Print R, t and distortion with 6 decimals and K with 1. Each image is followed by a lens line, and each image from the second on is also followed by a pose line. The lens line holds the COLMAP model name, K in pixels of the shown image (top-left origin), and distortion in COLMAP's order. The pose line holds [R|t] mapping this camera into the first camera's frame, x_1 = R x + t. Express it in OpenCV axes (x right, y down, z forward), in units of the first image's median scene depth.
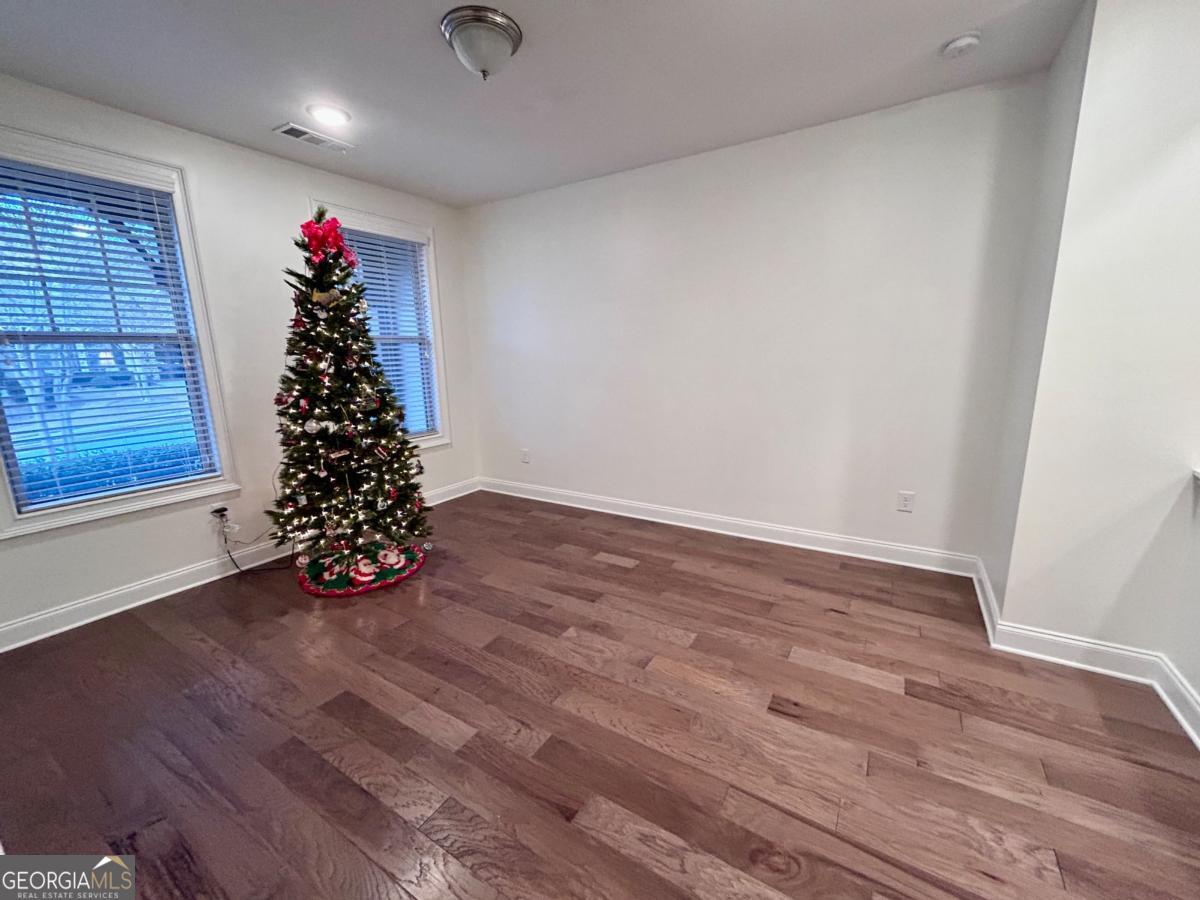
lens RADIAL K [[483.6, 0, 602.5], [0, 483.6, 452.2], [0, 0, 1]] dist [-0.000894, -0.000022]
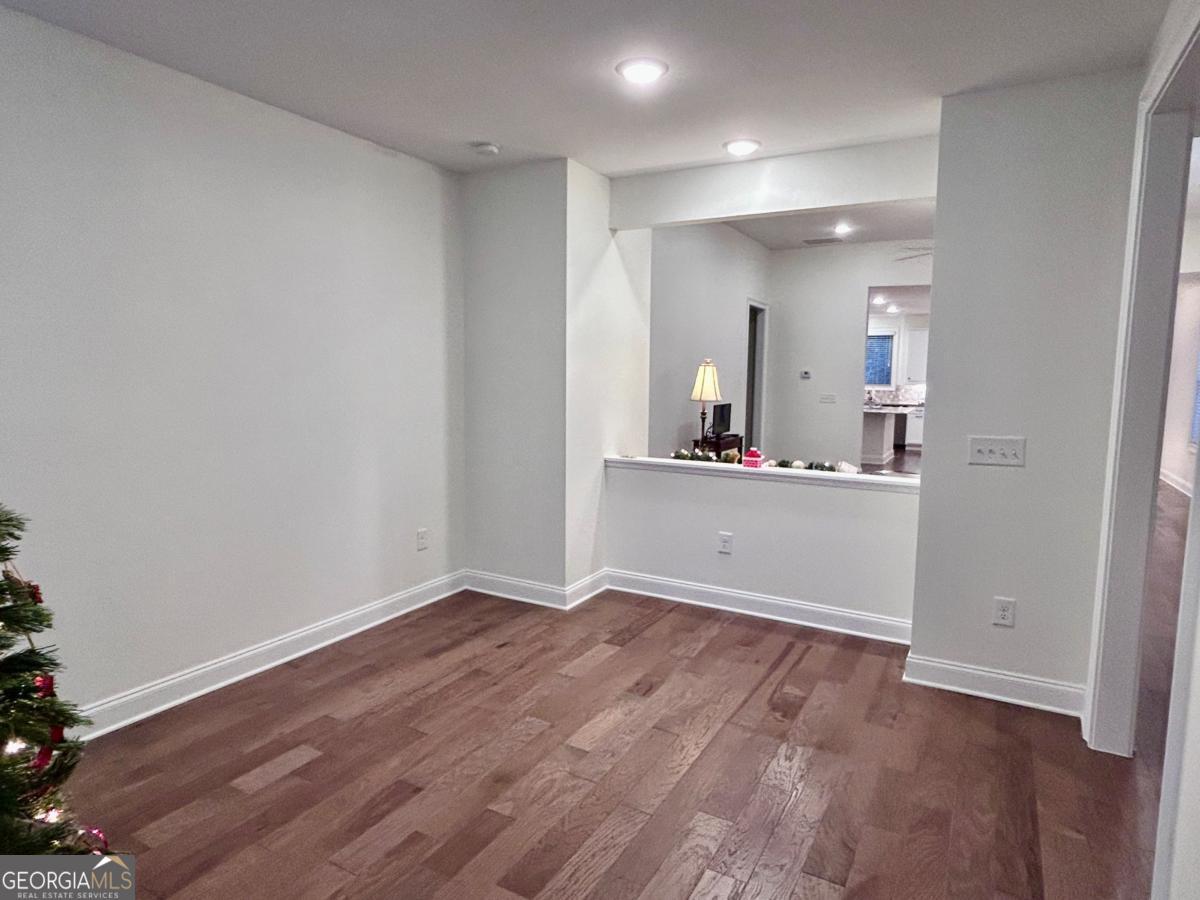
lens RADIAL K [[704.0, 0, 600.5], [0, 704.0, 448.2], [0, 0, 1]] dist [-0.003087, -0.001229]
pose [[-0.030933, -0.090908, 0.995379, -0.935946], [0.197373, 0.975691, 0.095244, -0.169043], [-0.979840, 0.199407, -0.012239, 0.733379]]
